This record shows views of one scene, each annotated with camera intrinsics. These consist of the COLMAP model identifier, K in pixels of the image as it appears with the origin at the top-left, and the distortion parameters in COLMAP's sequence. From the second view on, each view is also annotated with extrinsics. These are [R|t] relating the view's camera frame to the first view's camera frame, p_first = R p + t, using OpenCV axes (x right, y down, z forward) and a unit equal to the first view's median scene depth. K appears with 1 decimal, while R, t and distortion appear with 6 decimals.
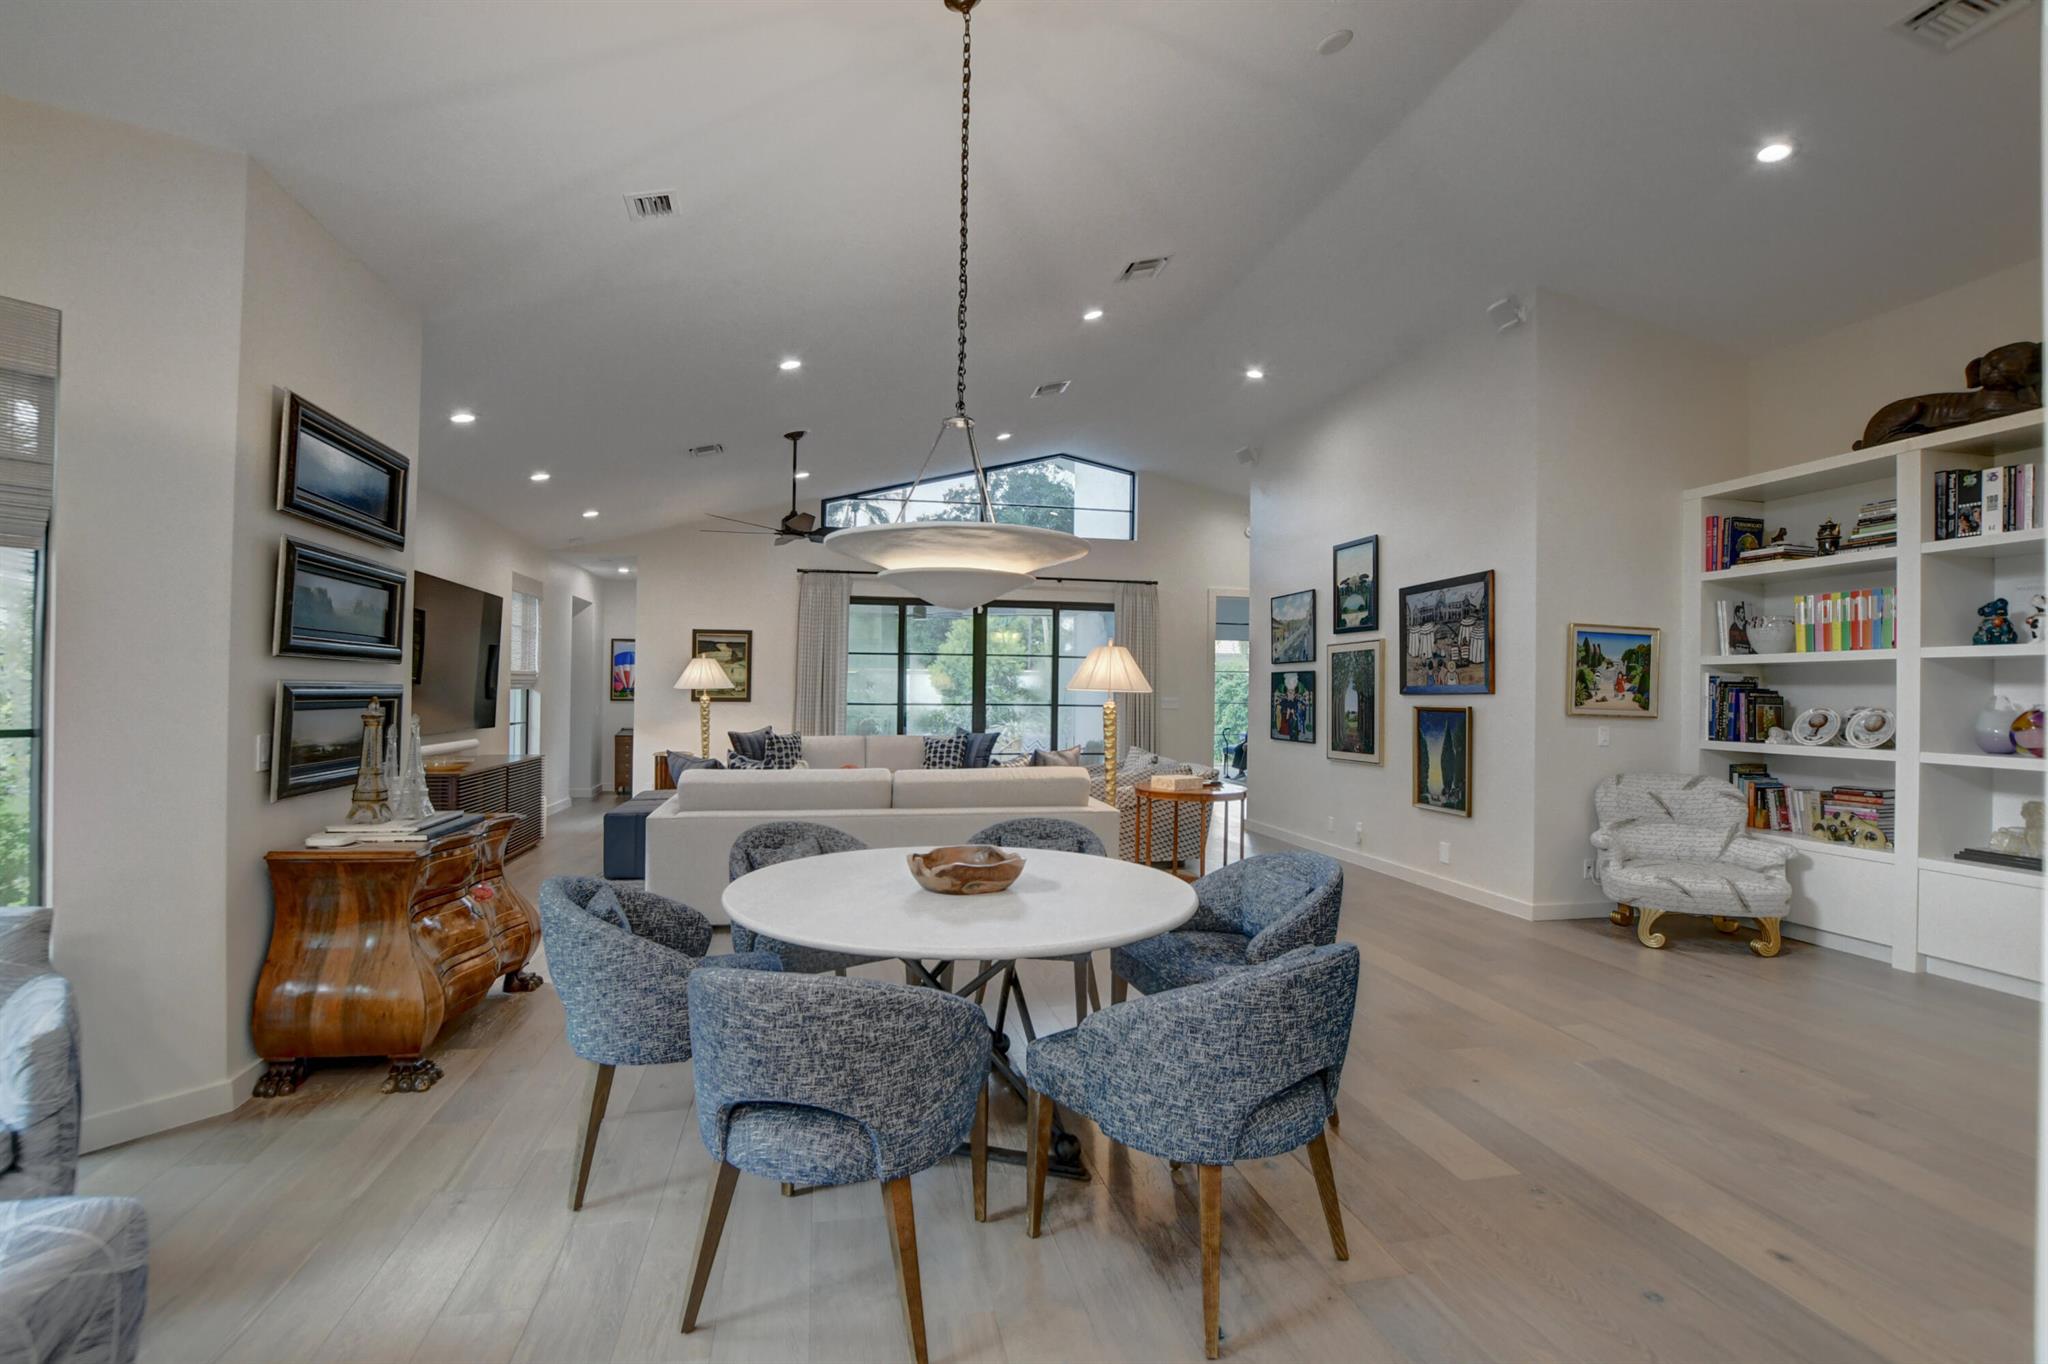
lens RADIAL K [[943.1, 0, 1024.0], [0, 943.1, 682.0], [0, 0, 1]] dist [-0.001611, -0.000235]
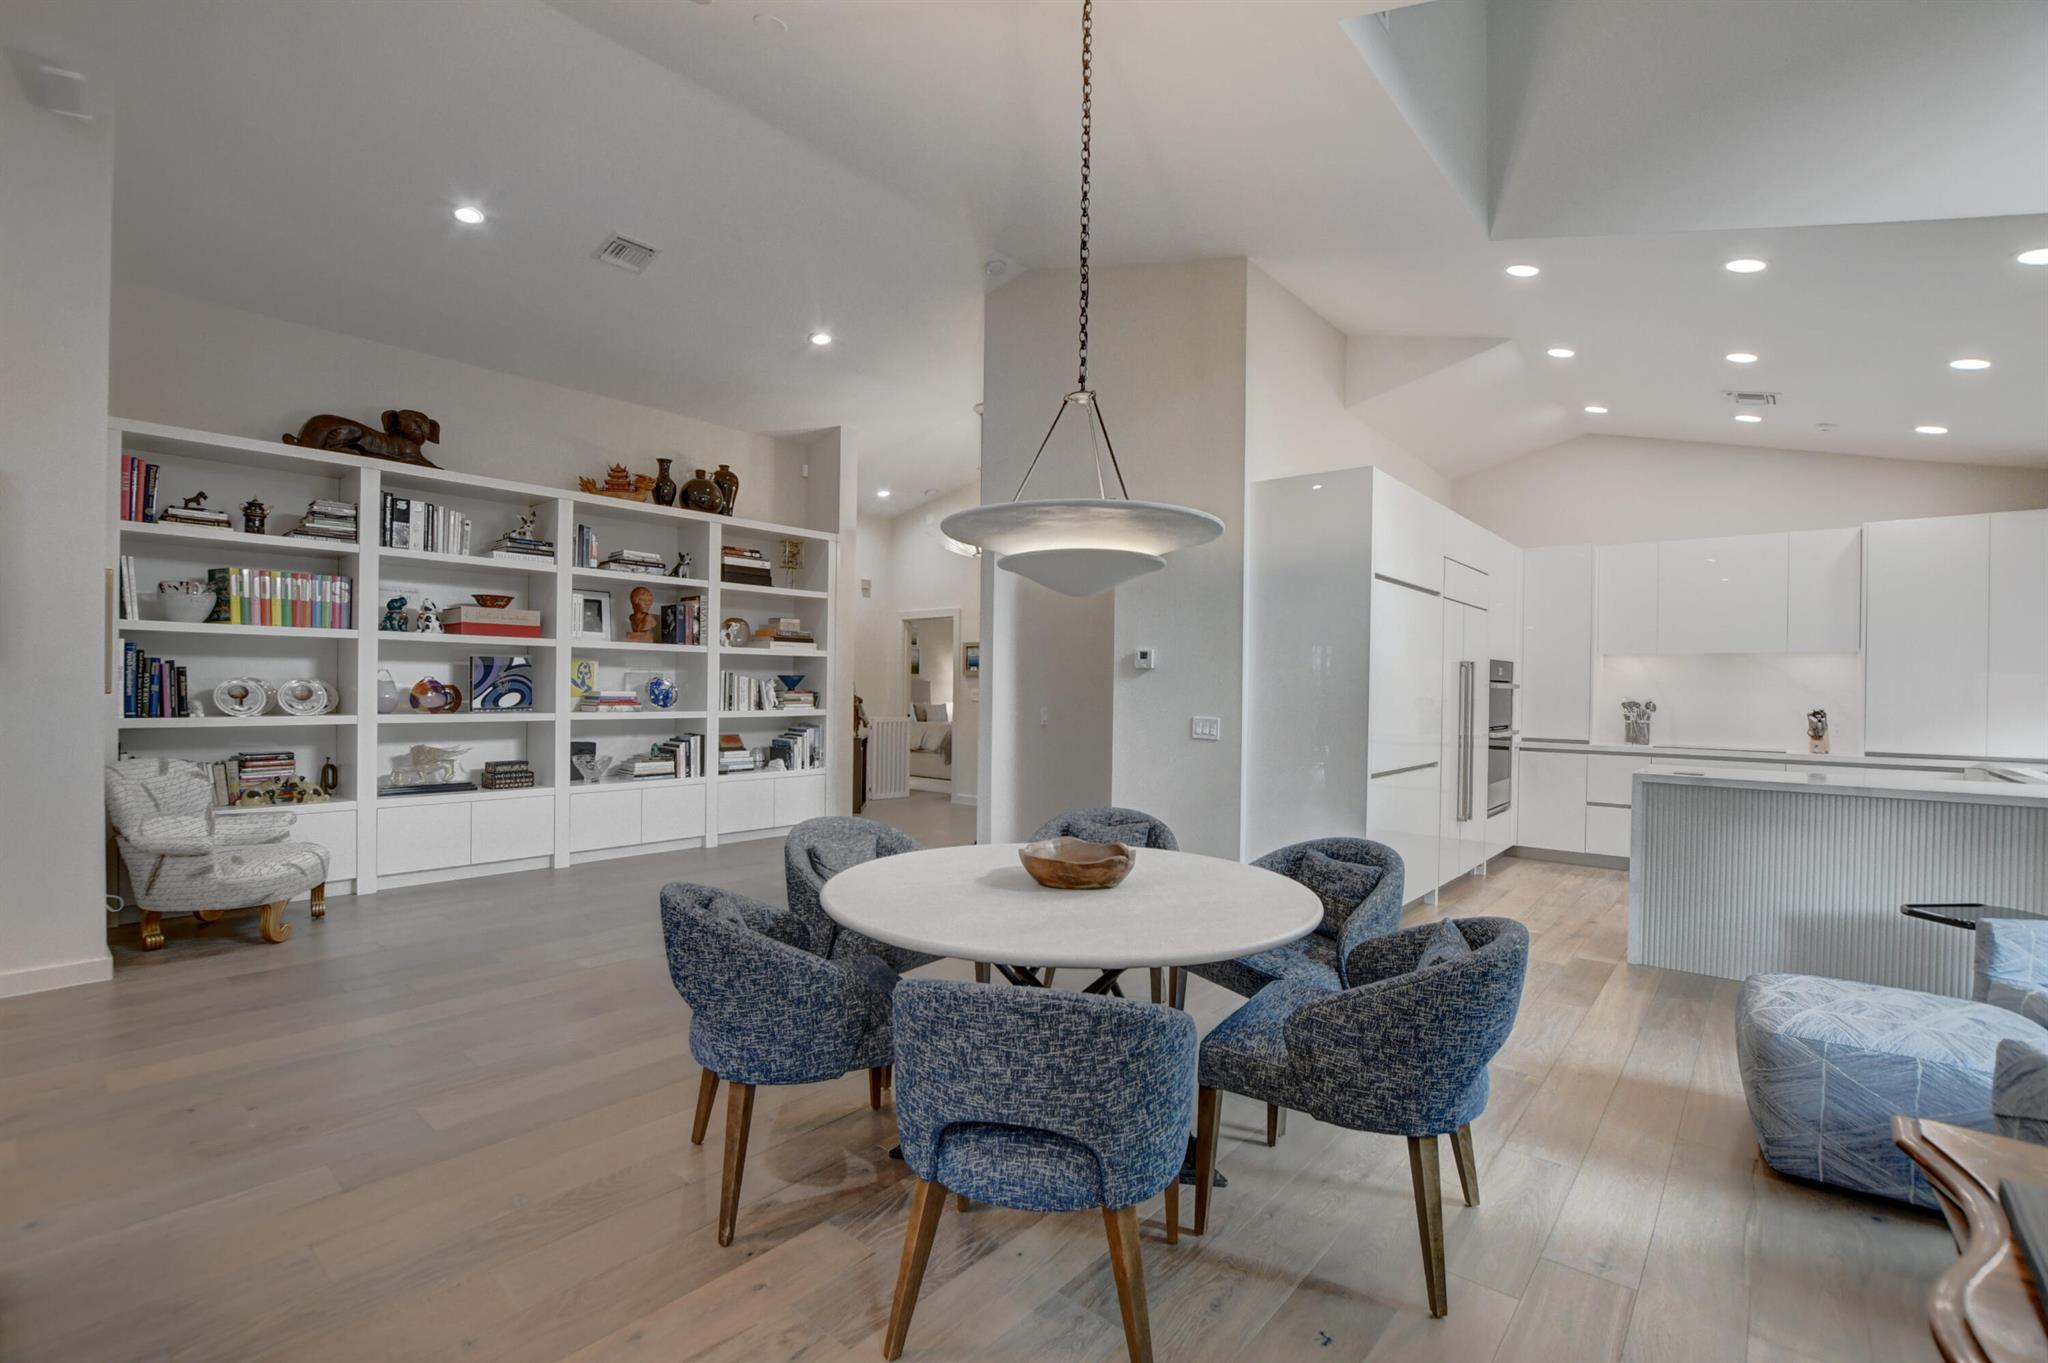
lens RADIAL K [[910.2, 0, 1008.2], [0, 910.2, 688.6], [0, 0, 1]] dist [-0.027910, 0.000050]
pose [[-0.600755, -0.021126, 0.799154, -0.337474], [-0.028707, 0.999576, 0.004843, 0.006867], [-0.798918, -0.020032, -0.601106, 0.717969]]
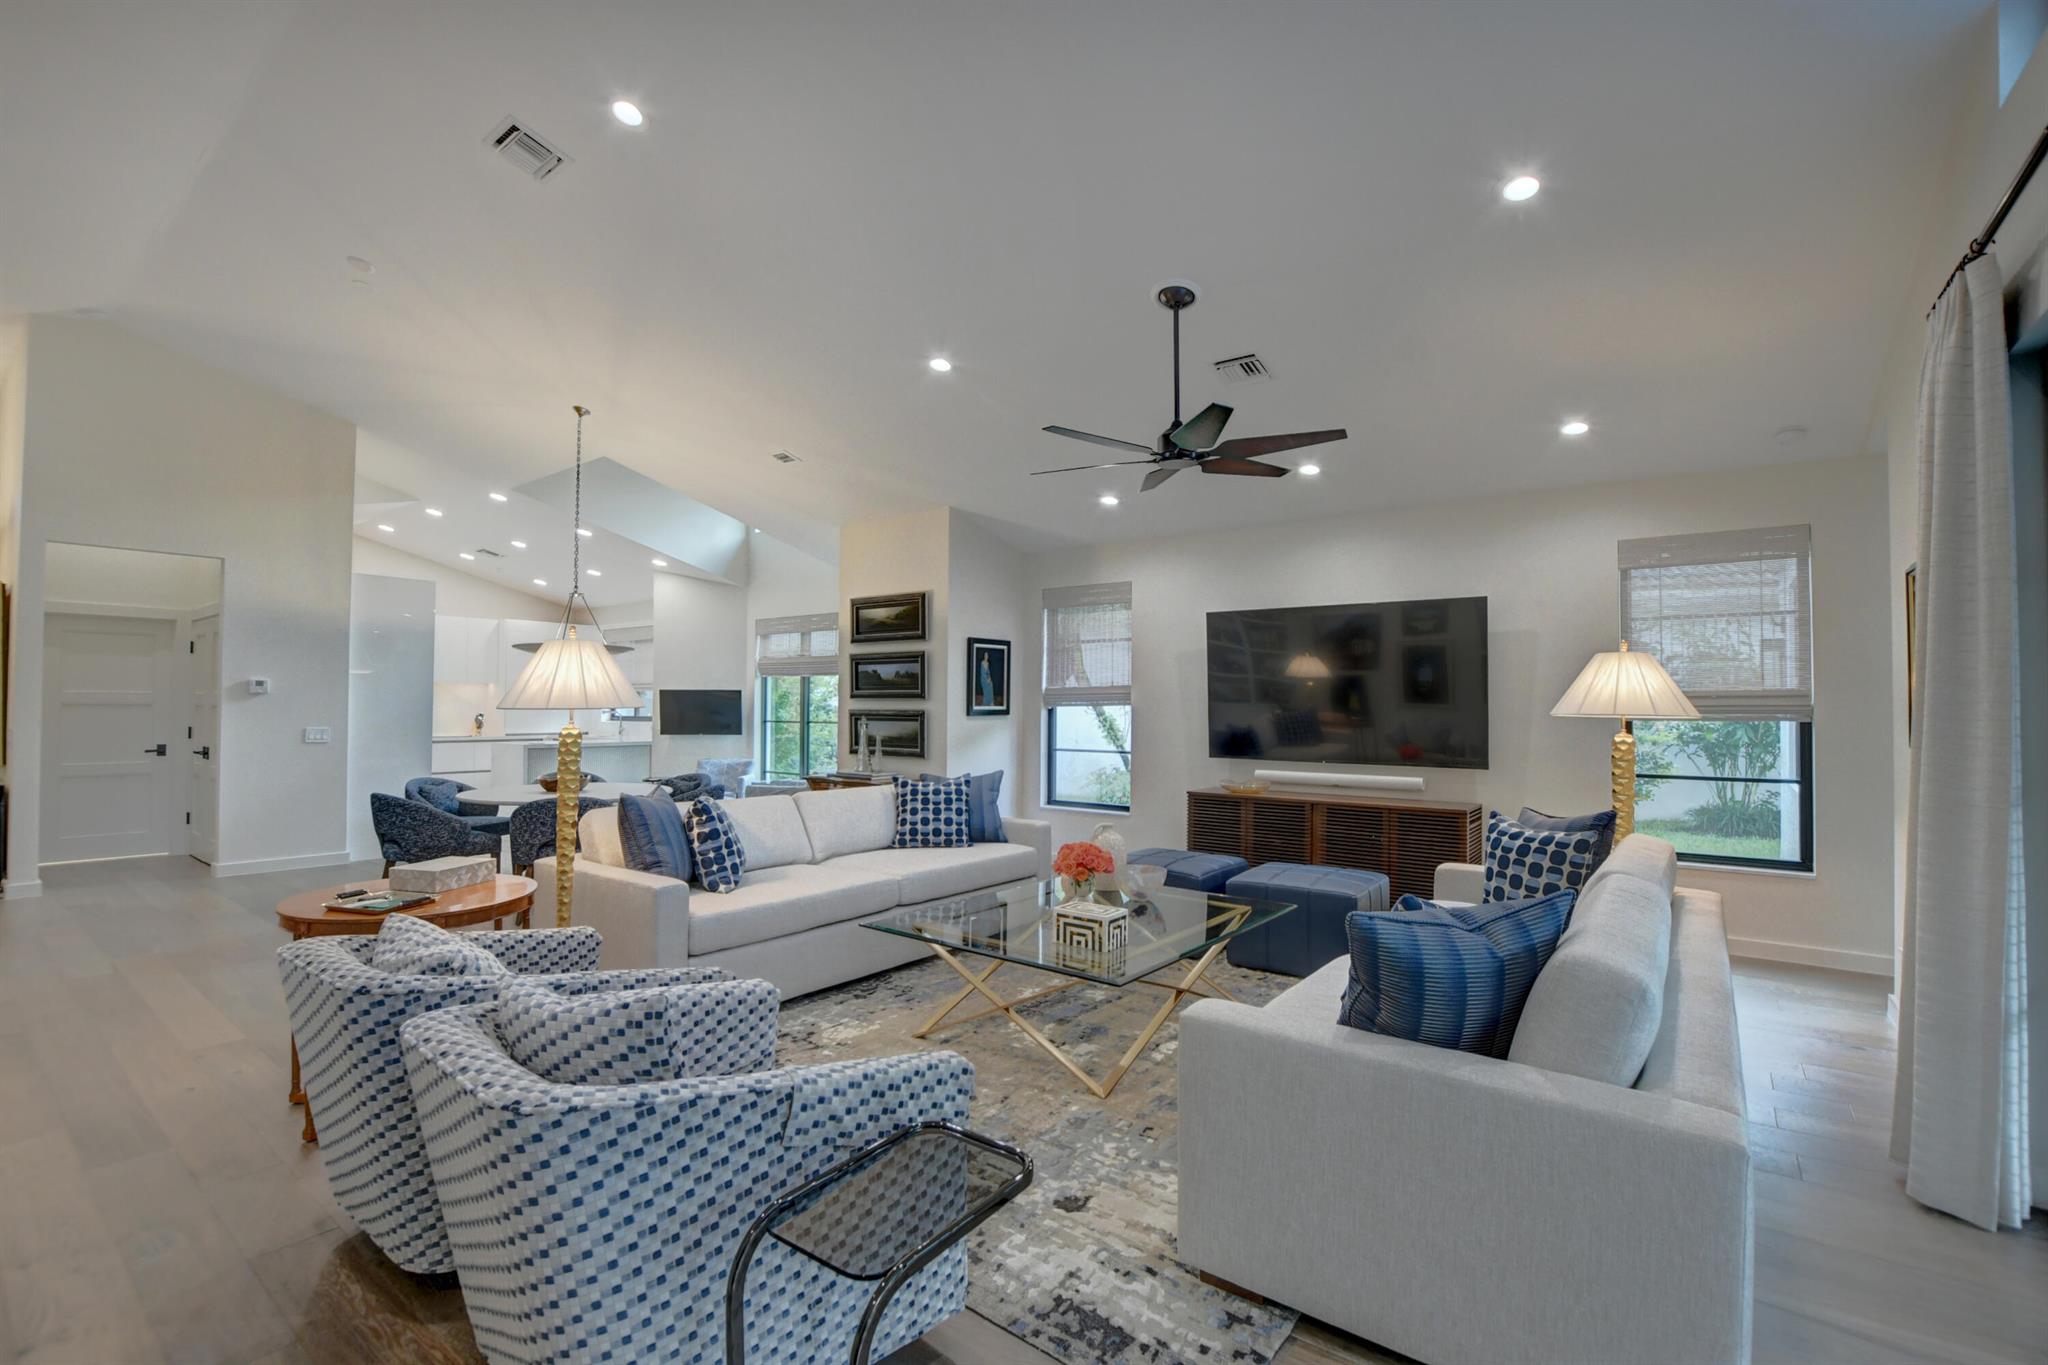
lens RADIAL K [[903.3, 0, 1015.7], [0, 903.3, 687.5], [0, 0, 1]] dist [-0.022684, -0.000198]
pose [[-0.756001, -0.031146, -0.653829, 0.243716], [-0.008605, 0.999254, -0.037651, 0.015404], [0.654513, -0.022837, -0.755705, 1.505345]]
